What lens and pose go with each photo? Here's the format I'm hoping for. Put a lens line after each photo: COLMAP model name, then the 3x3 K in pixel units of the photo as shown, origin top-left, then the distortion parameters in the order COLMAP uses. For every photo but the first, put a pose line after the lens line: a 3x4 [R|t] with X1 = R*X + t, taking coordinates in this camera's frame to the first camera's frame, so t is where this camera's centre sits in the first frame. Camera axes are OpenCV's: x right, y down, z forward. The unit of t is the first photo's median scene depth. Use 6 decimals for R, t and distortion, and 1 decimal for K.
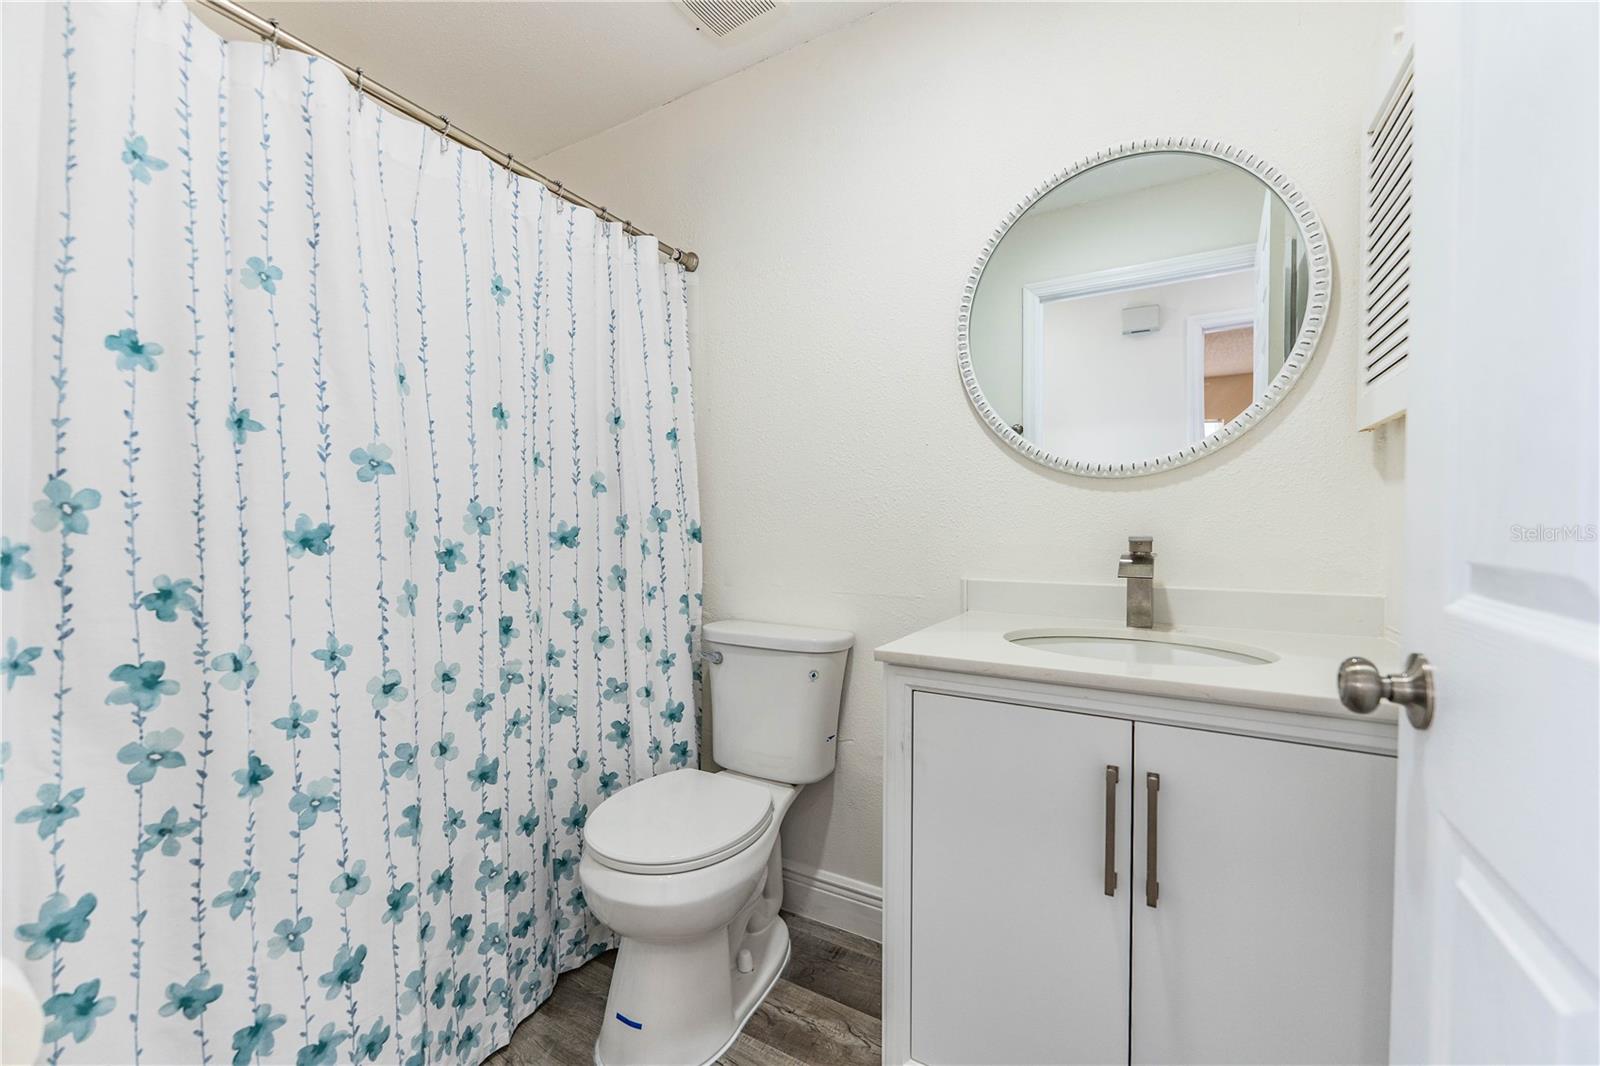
lens RADIAL K [[641.1, 0, 806.3], [0, 641.1, 538.3], [0, 0, 1]] dist [0.003693, -0.001372]
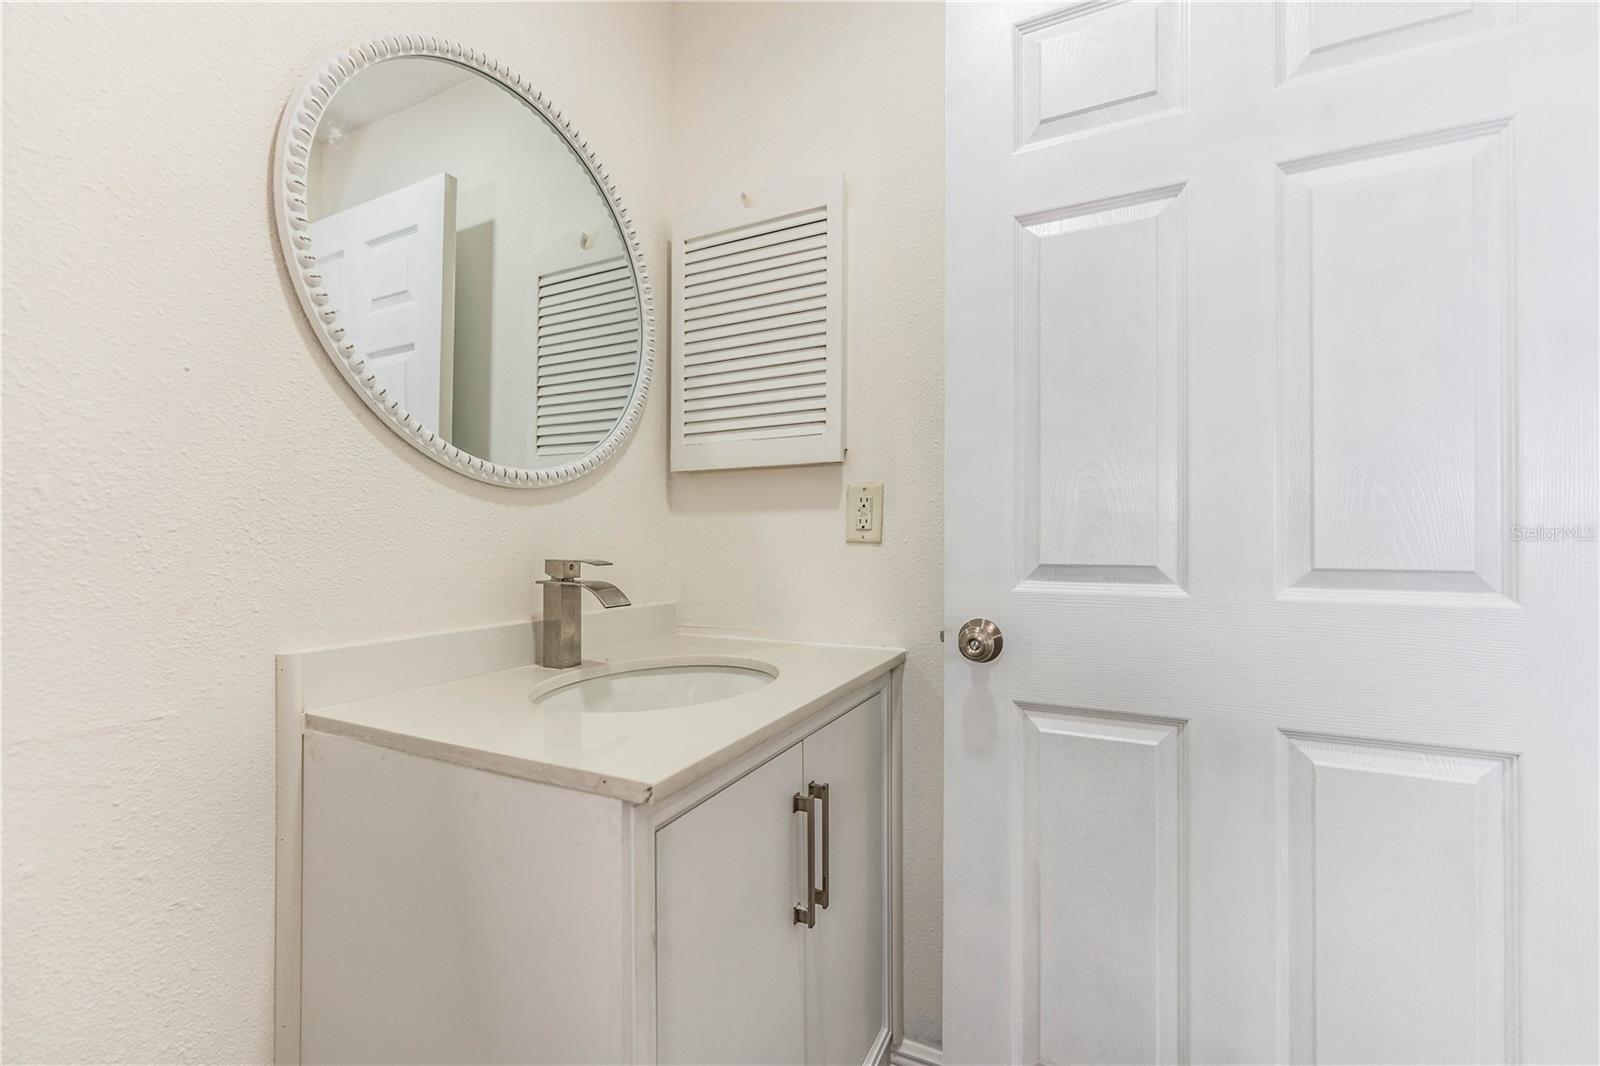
lens RADIAL K [[641.1, 0, 795.0], [0, 641.1, 540.4], [0, 0, 1]] dist [0.003693, -0.001372]
pose [[-0.074086, 0.001775, 0.997250, -0.336052], [0.025881, 0.999665, 0.000143, -0.021174], [-0.996916, 0.025821, -0.074107, 0.723623]]
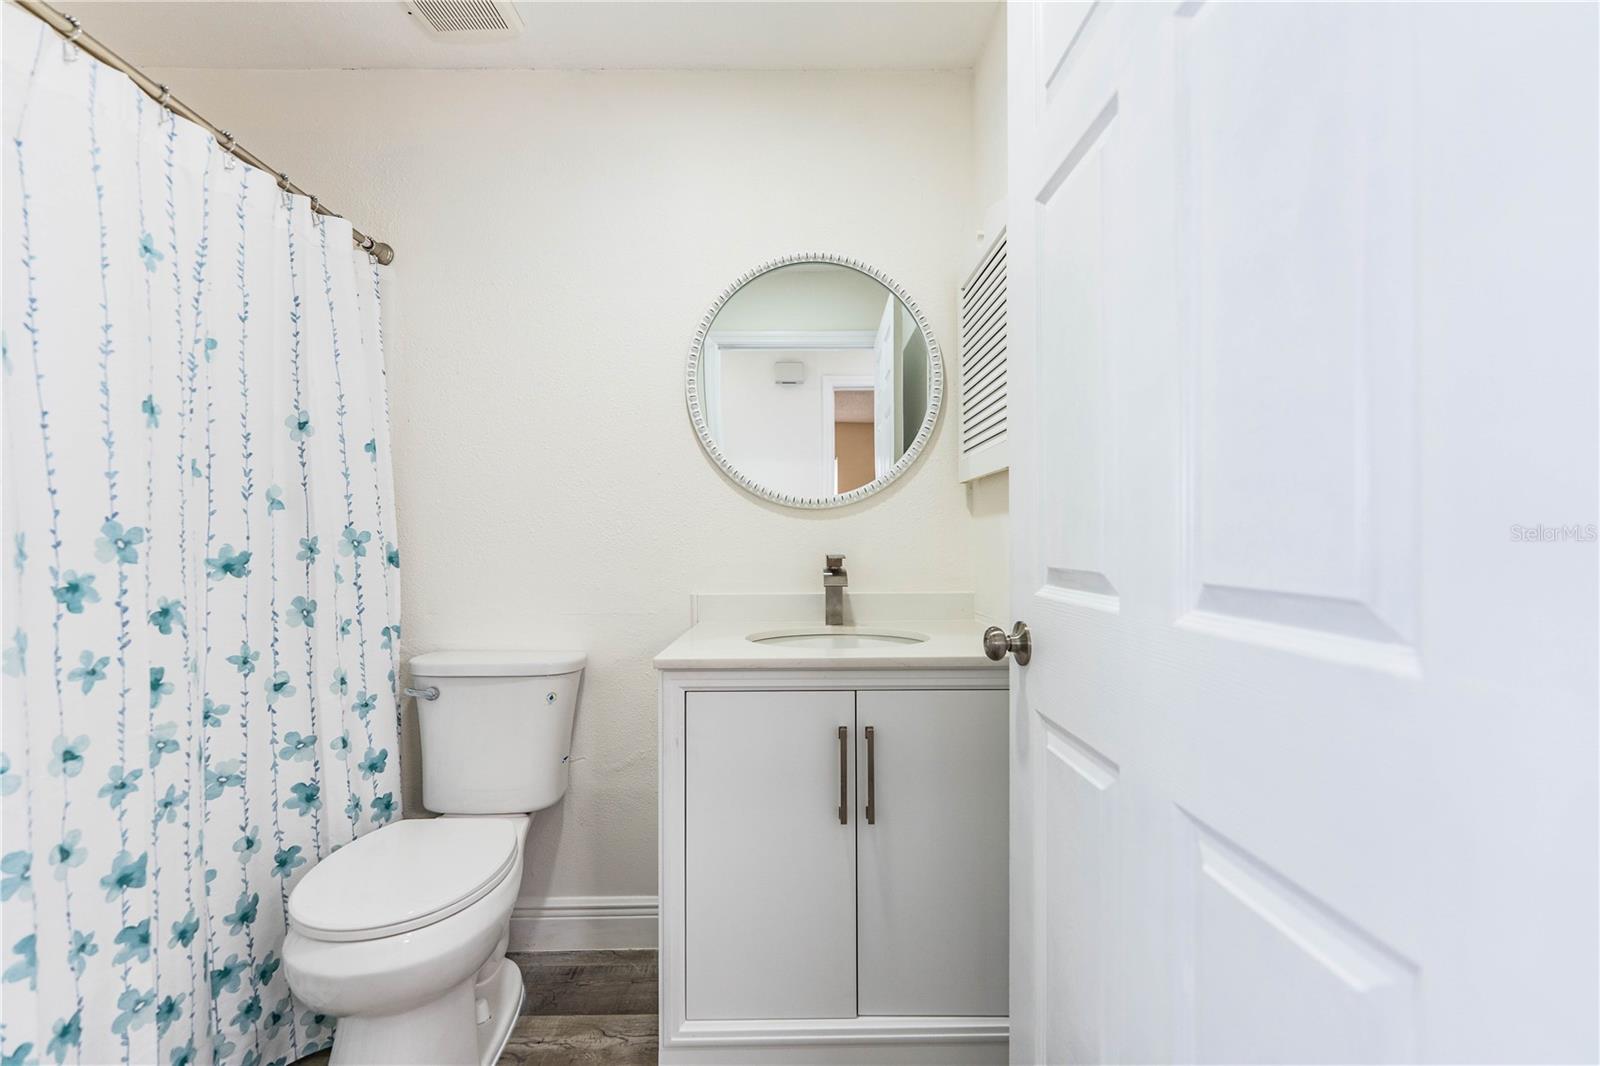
lens RADIAL K [[641.1, 0, 805.4], [0, 641.1, 537.1], [0, 0, 1]] dist [0.003693, -0.001372]
pose [[0.855297, 0.001842, 0.518134, -0.194252], [0.014608, 0.999510, -0.027667, -0.003690], [-0.517932, 0.031233, 0.854852, -0.079986]]
